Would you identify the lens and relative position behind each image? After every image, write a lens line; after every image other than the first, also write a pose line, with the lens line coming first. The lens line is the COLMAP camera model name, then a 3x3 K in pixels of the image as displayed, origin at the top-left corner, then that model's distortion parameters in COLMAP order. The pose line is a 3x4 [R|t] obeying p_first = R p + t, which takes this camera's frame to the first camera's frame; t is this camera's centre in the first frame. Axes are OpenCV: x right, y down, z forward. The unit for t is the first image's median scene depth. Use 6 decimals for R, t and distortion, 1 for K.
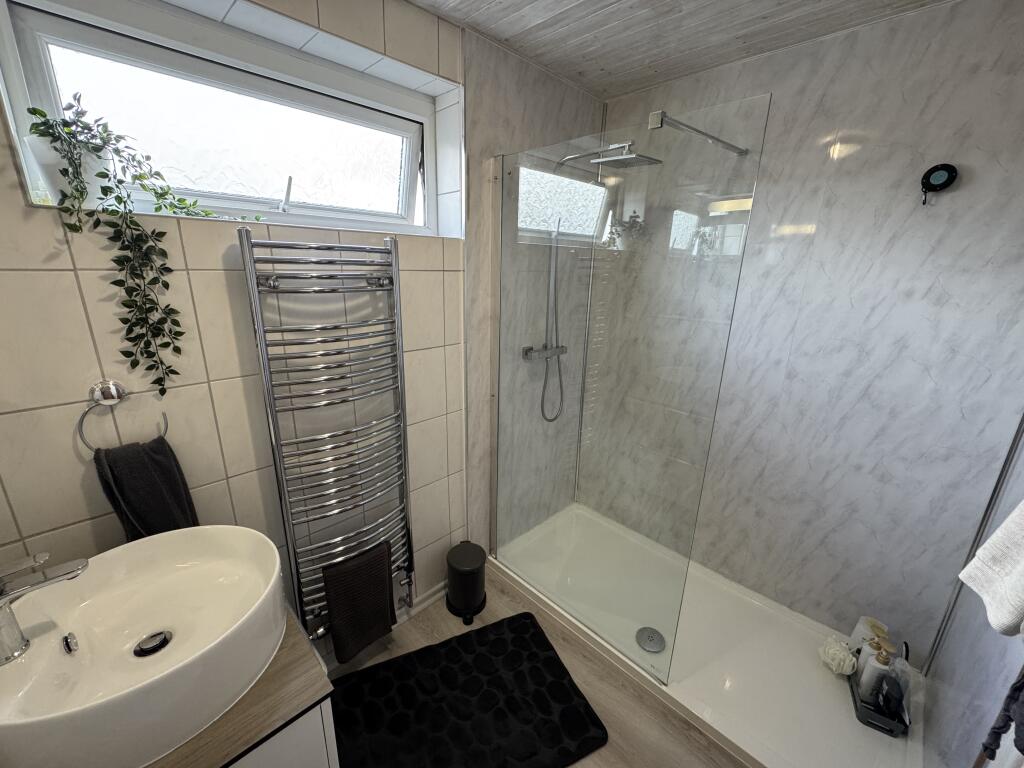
lens RADIAL K [[407.8, 0, 509.1], [0, 407.8, 381.5], [0, 0, 1]] dist [-0.001008, -0.000221]
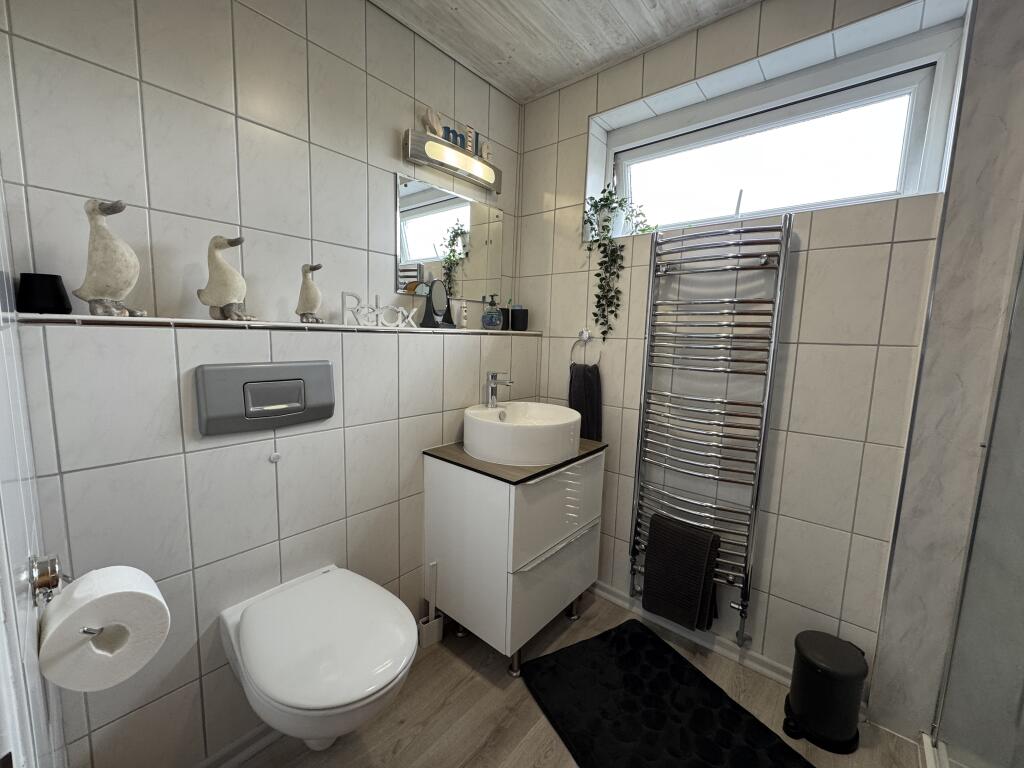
lens RADIAL K [[407.8, 0, 507.2], [0, 407.8, 381.1], [0, 0, 1]] dist [-0.001008, -0.000221]
pose [[0.076852, 0.101060, -0.991908, 0.833672], [-0.297776, 0.951771, 0.073900, 0.188319], [0.951537, 0.289687, 0.103239, 0.493798]]
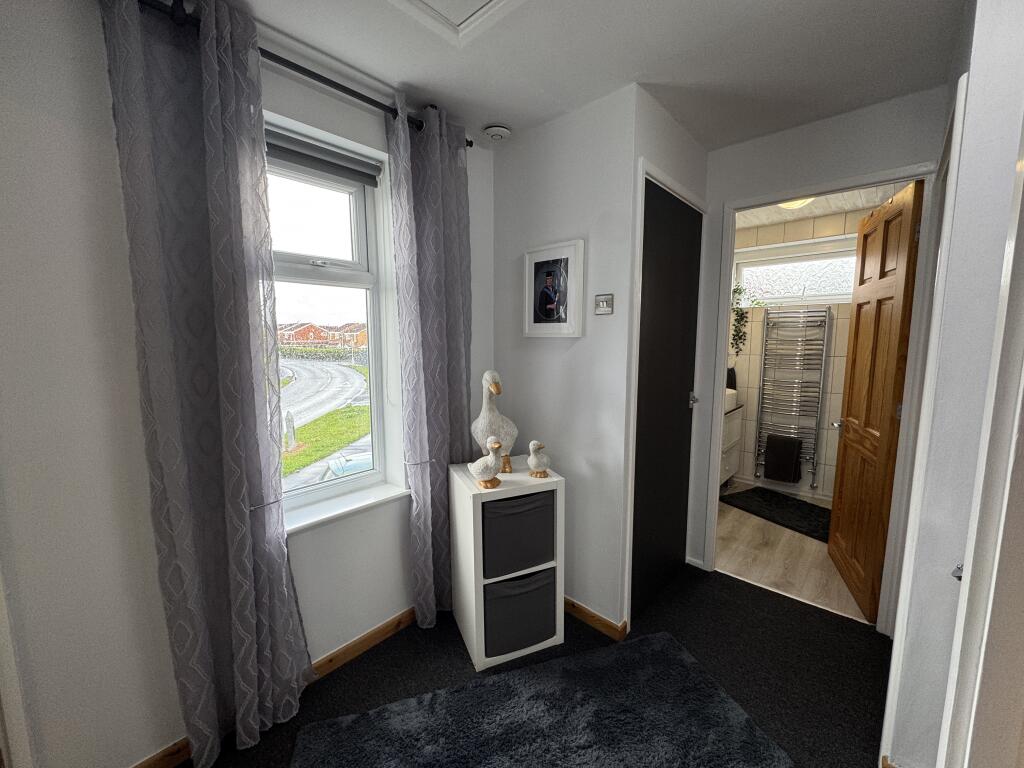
lens RADIAL K [[407.8, 0, 508.9], [0, 407.8, 381.3], [0, 0, 1]] dist [-0.001008, -0.000221]
pose [[0.016959, 0.093517, -0.995473, 2.705512], [-0.263161, 0.960930, 0.085789, 0.467961], [0.964603, 0.260515, 0.040907, -1.020506]]
